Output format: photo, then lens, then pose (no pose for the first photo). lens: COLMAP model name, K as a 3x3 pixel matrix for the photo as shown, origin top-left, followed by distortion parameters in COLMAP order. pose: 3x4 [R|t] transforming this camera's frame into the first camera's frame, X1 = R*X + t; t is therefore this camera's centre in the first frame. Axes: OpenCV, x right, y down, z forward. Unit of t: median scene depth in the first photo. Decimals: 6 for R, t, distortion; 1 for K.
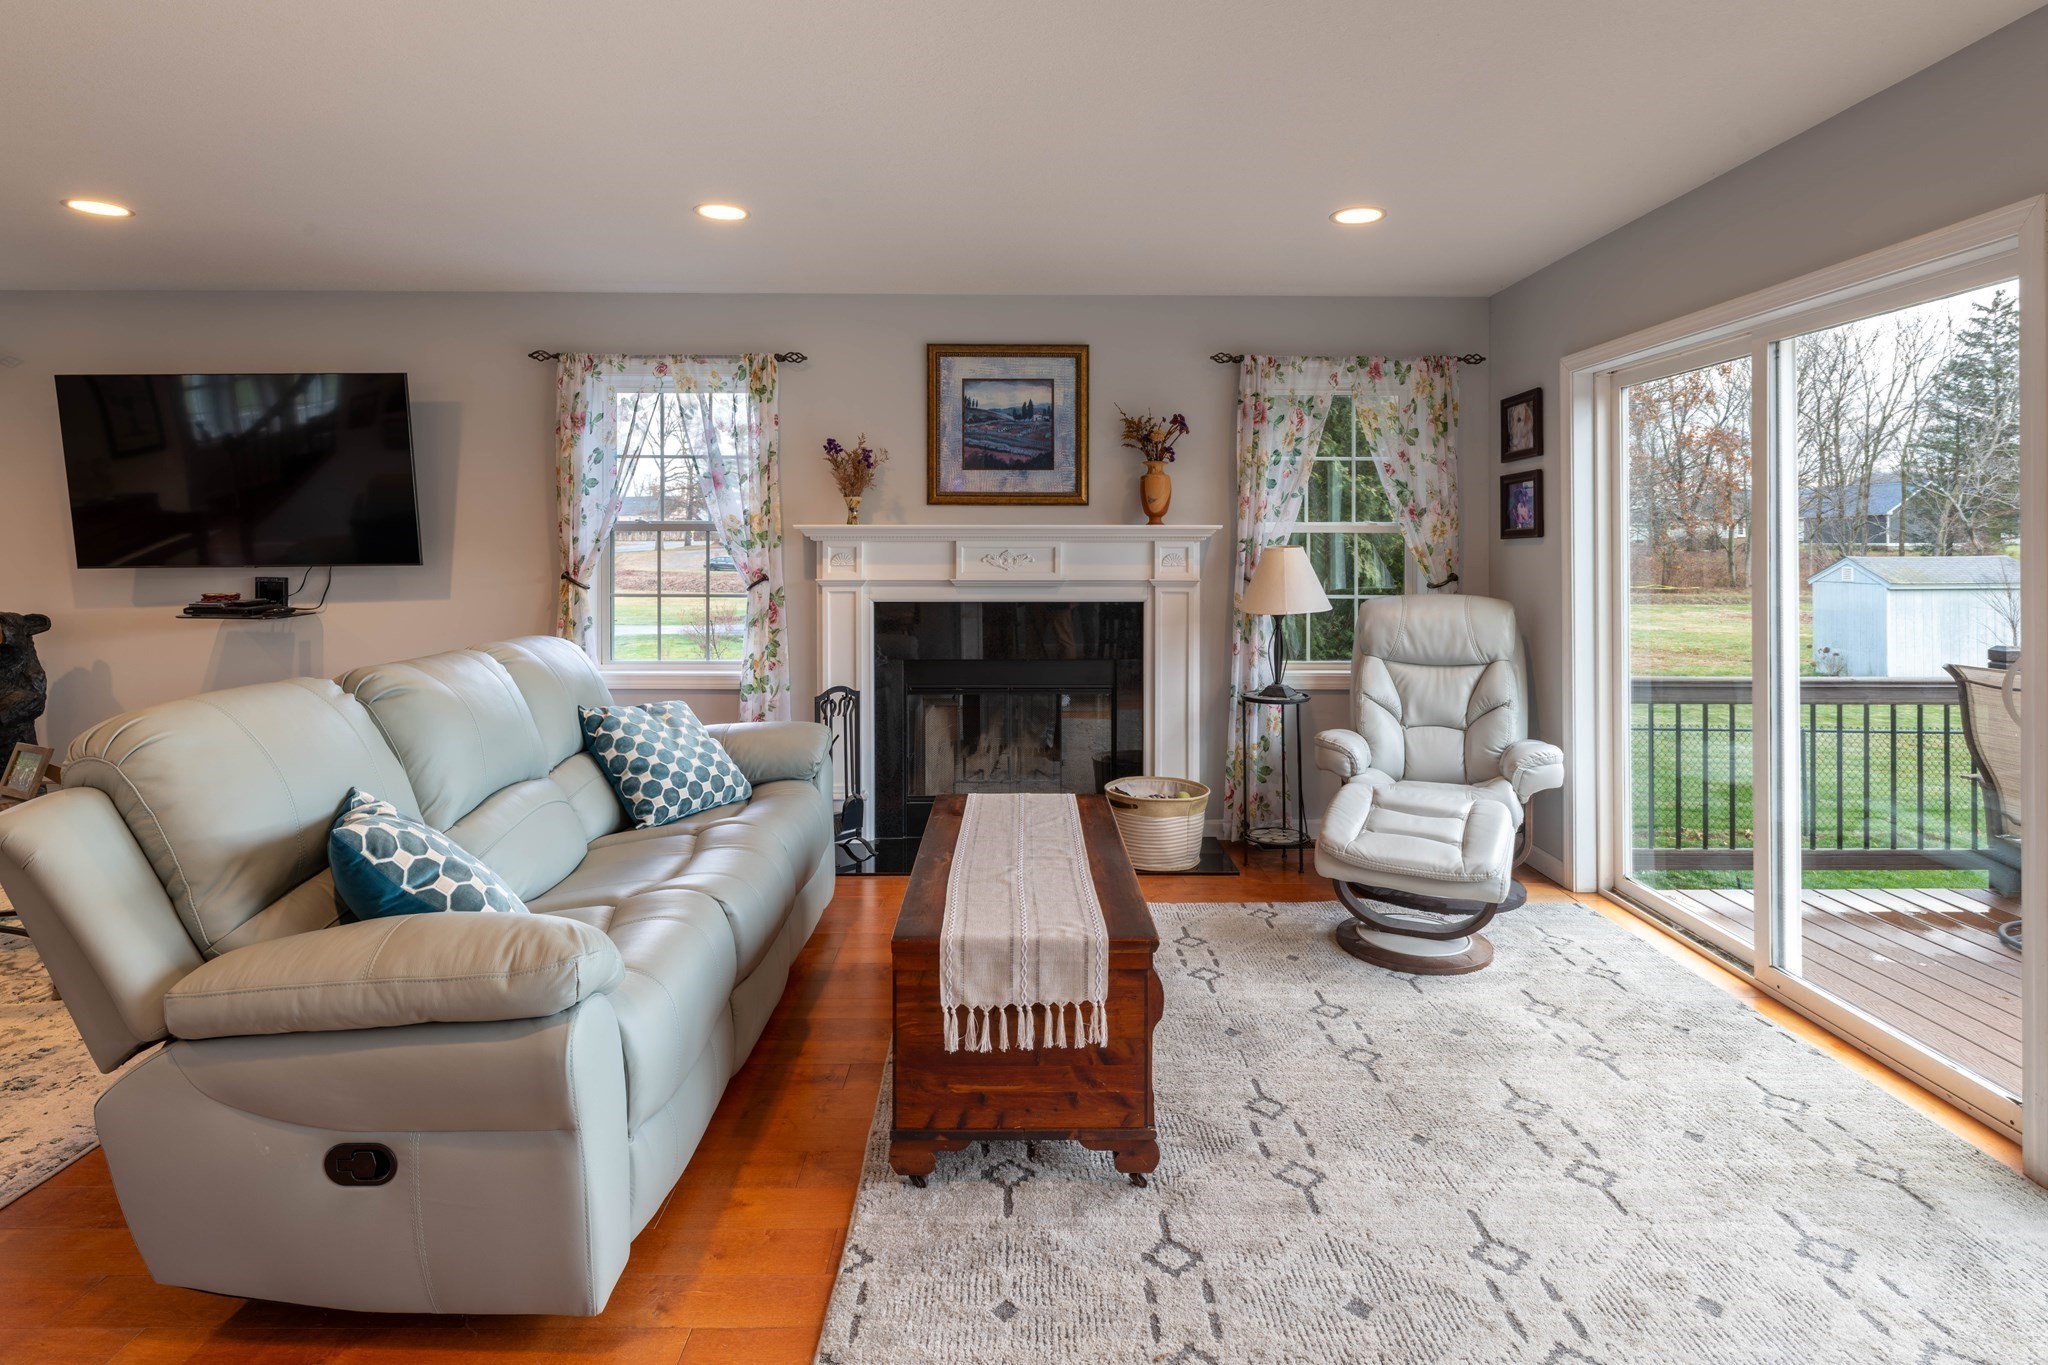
lens RADIAL K [[1044.5, 0, 1018.2], [0, 1044.5, 552.5], [0, 0, 1]] dist [-0.001030, 0.000131]
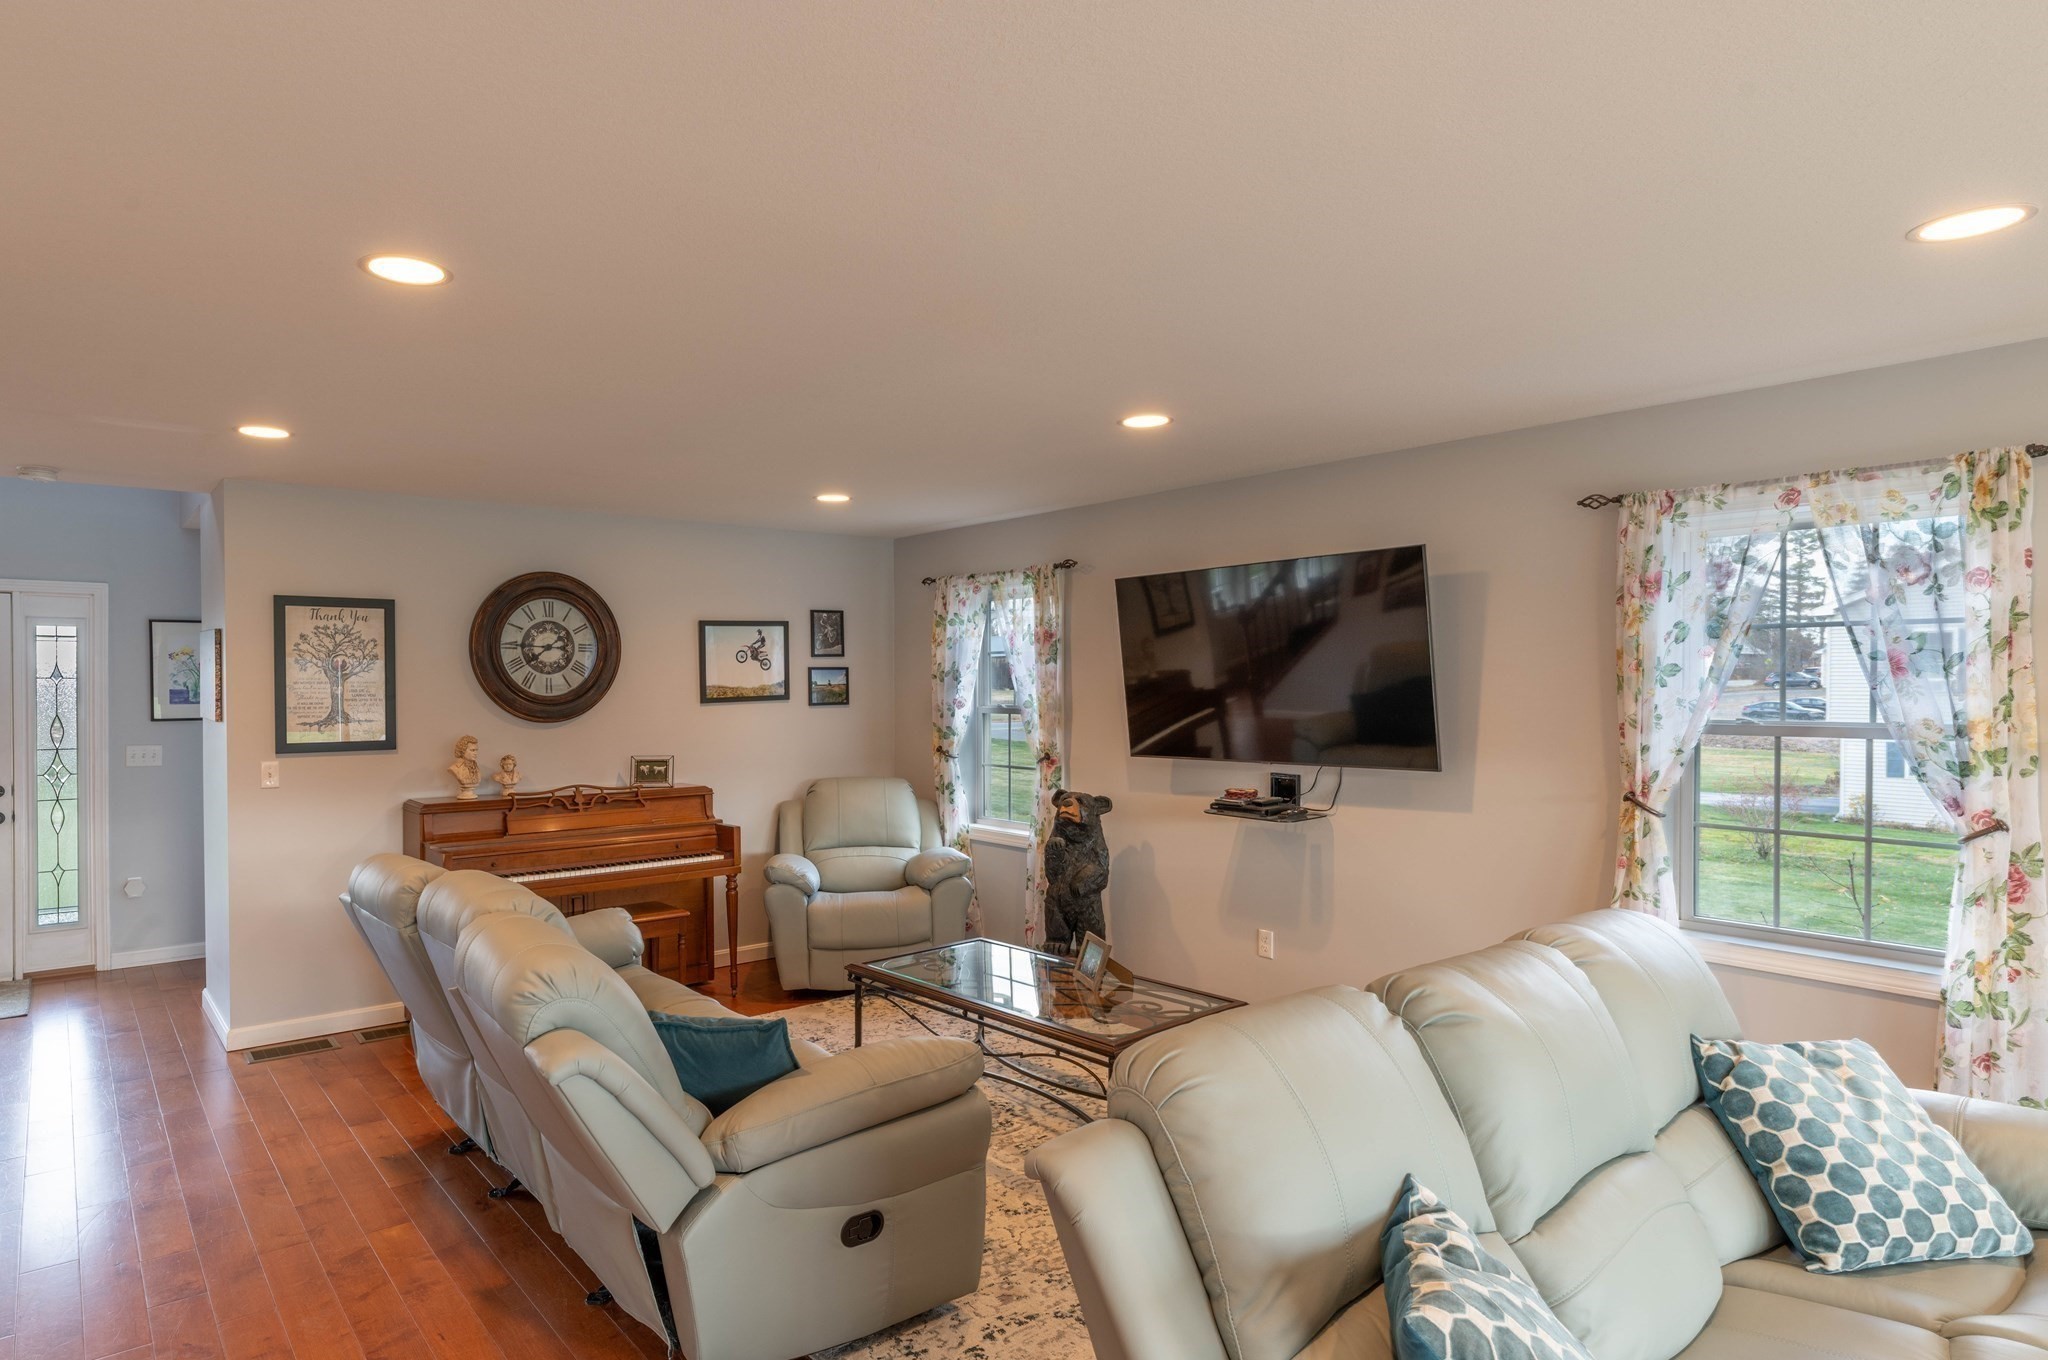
lens RADIAL K [[1117.8, 0, 938.4], [0, 1117.8, 700.8], [0, 0, 1]] dist [-0.000503, 0.001324]
pose [[0.615555, 0.008243, -0.788051, -0.113664], [0.001254, 0.999934, 0.011438, -0.055189], [0.788093, -0.008029, 0.615504, 0.132825]]
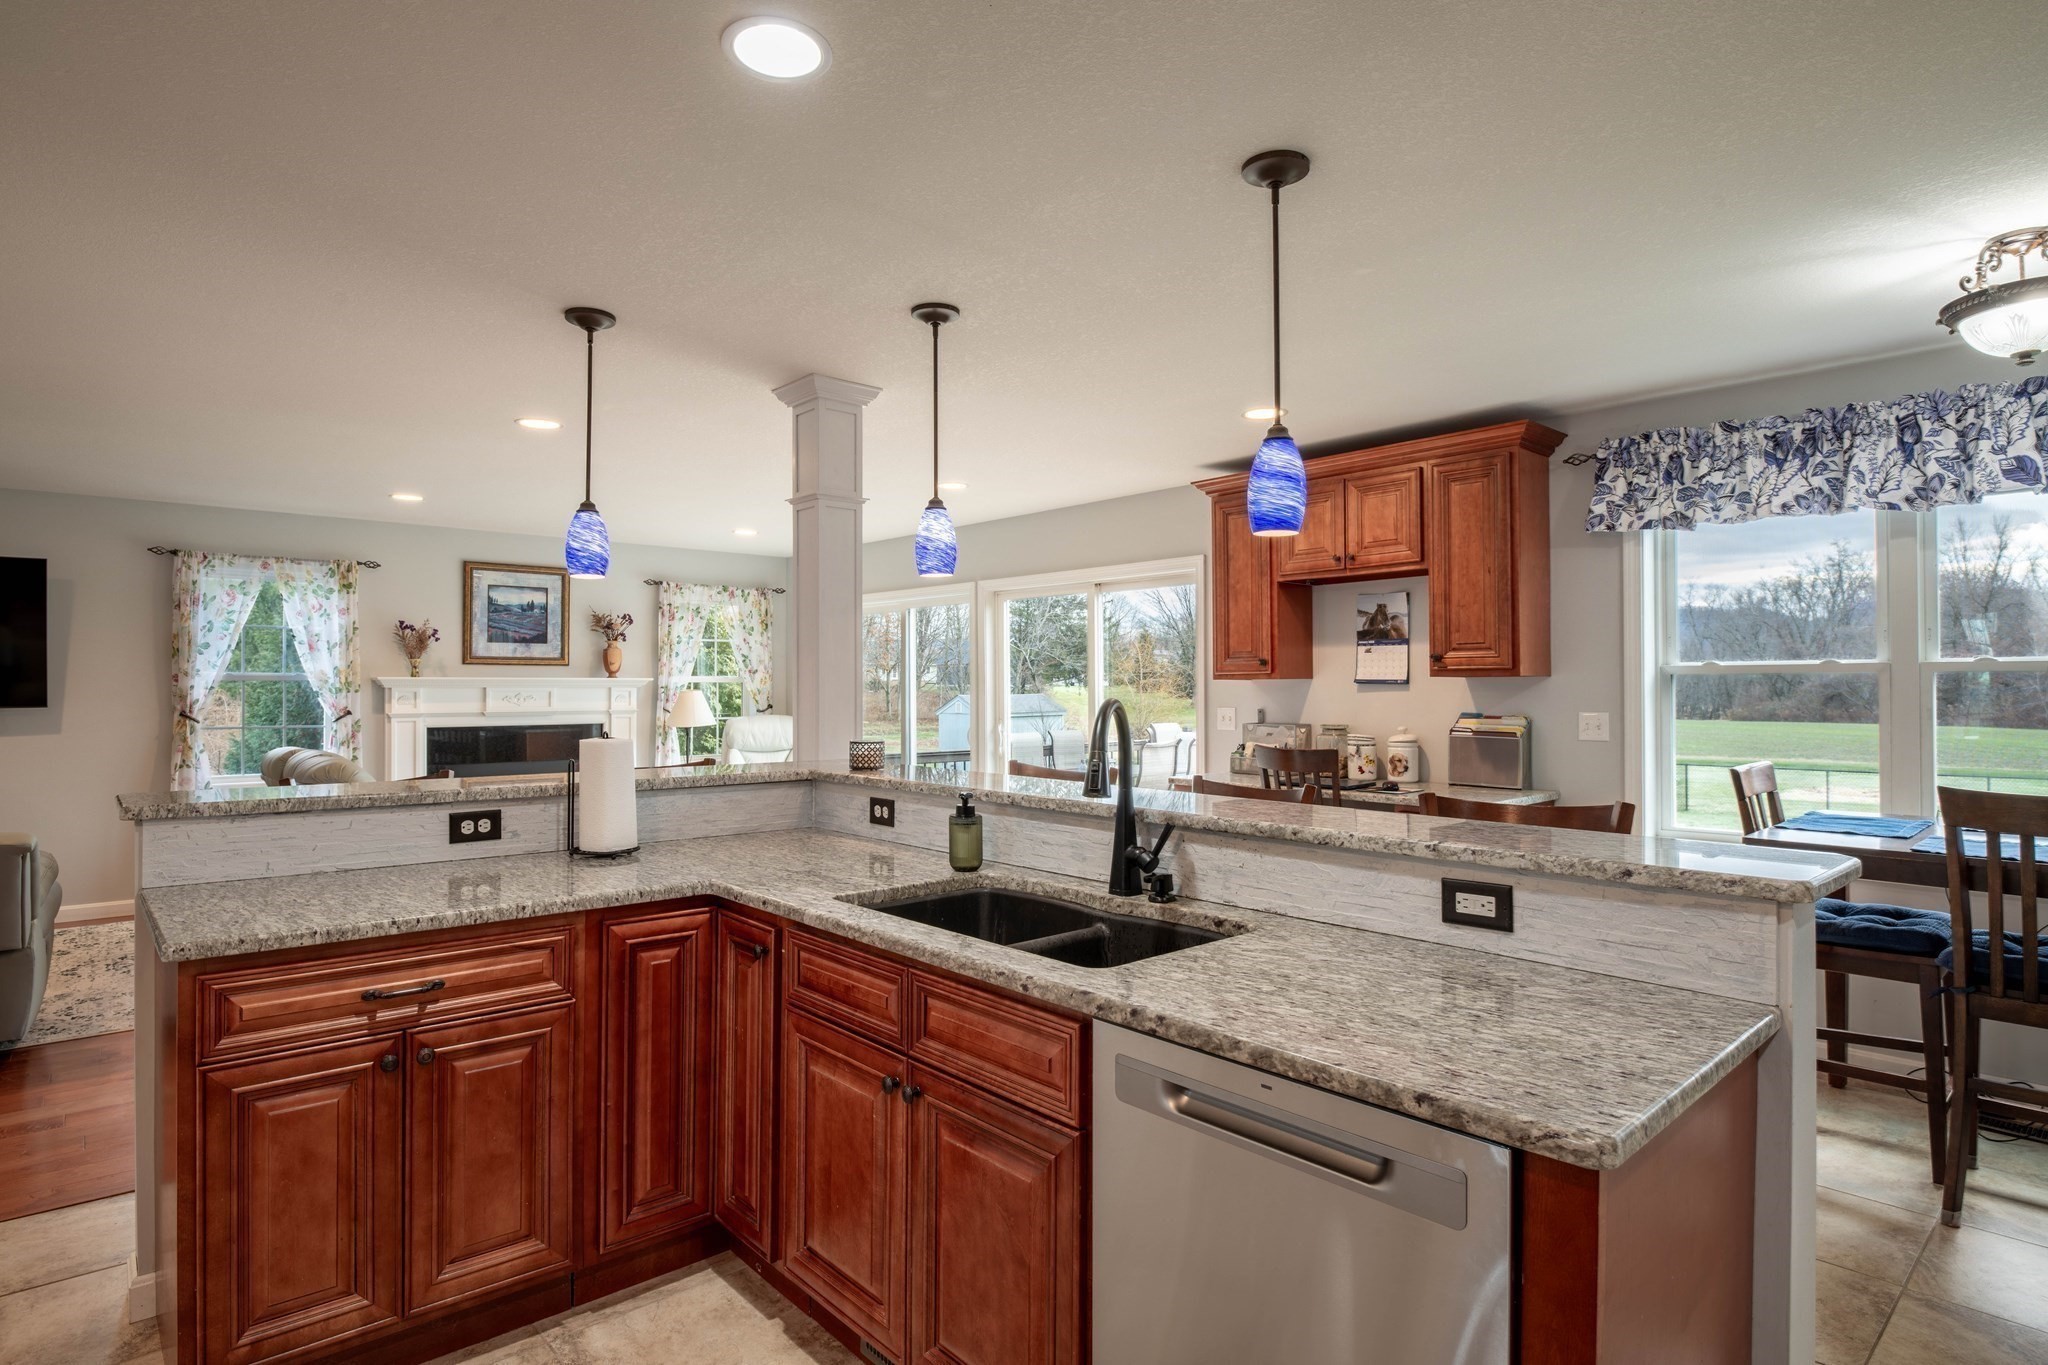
lens RADIAL K [[1096.8, 0, 1033.3], [0, 1096.8, 680.1], [0, 0, 1]] dist [-0.020518, -0.001892]
pose [[0.744460, 0.001966, 0.667664, -0.549778], [0.006780, 0.999922, -0.010505, 0.000584], [-0.667632, 0.012347, 0.744389, -0.786740]]
